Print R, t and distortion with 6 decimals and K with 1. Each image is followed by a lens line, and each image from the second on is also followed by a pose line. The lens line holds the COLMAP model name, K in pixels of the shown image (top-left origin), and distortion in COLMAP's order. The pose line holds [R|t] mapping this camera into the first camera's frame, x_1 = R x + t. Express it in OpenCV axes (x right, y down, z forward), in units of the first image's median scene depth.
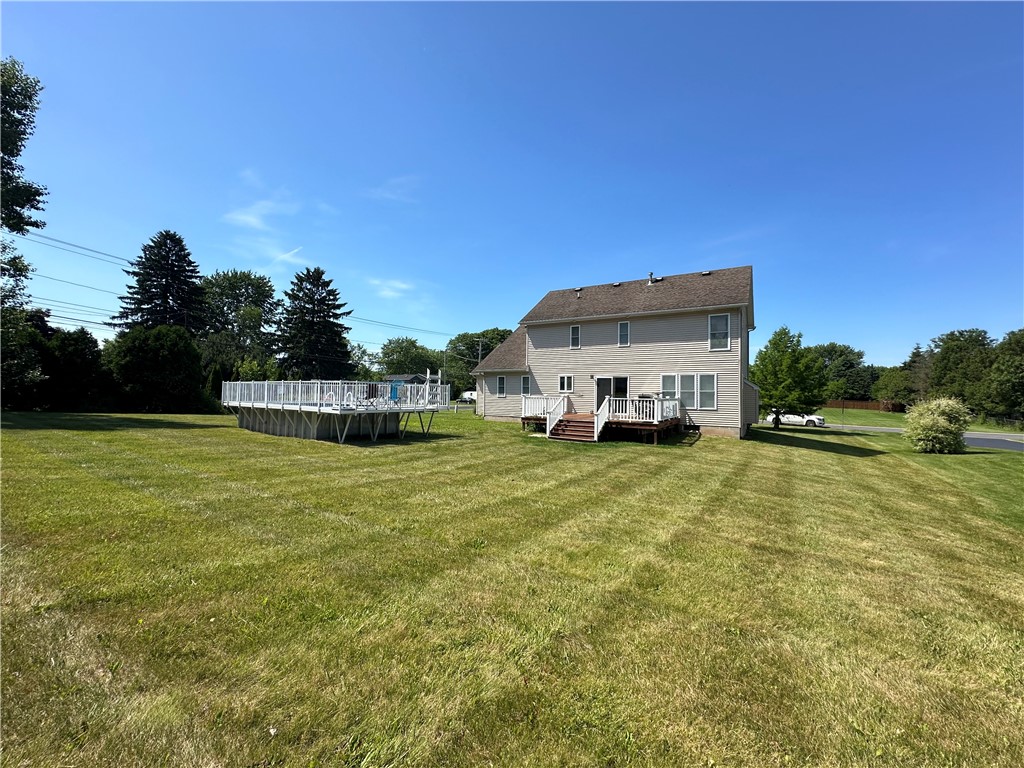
lens RADIAL K [[408.1, 0, 518.6], [0, 408.1, 378.2], [0, 0, 1]] dist [-0.003889, 0.000036]
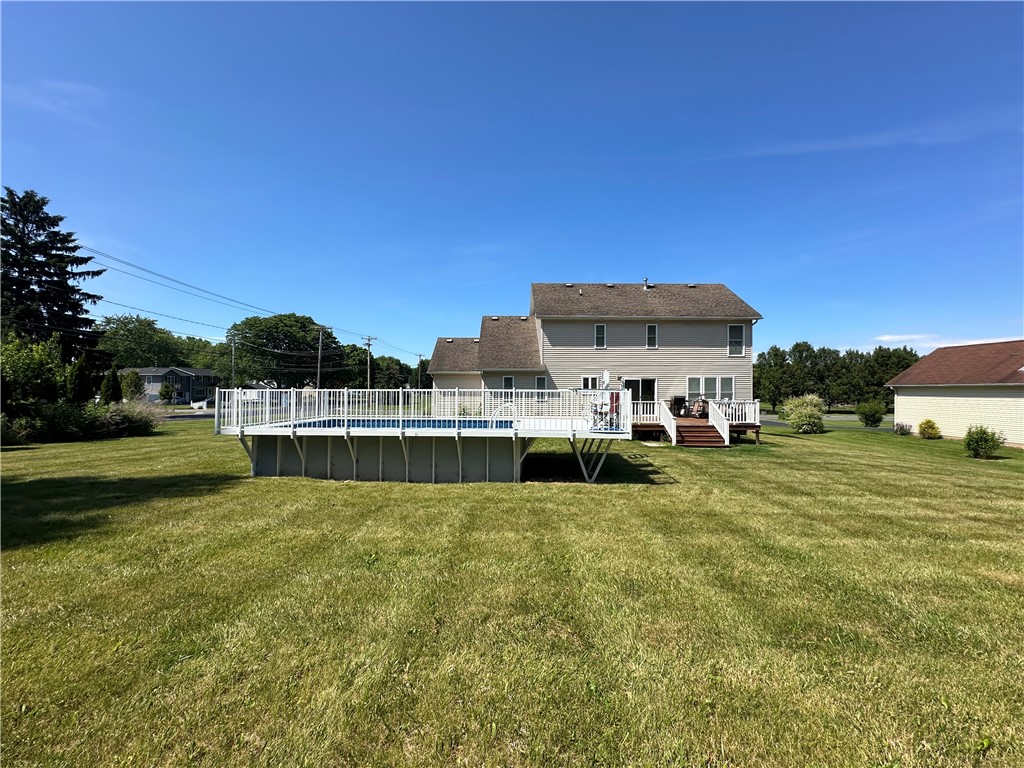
lens RADIAL K [[408.1, 0, 511.0], [0, 408.1, 385.5], [0, 0, 1]] dist [-0.003889, 0.000036]
pose [[0.856758, -0.006662, 0.515675, -0.526009], [-0.008001, 0.999625, 0.026206, -0.009679], [-0.515656, -0.026578, 0.856383, 0.287759]]
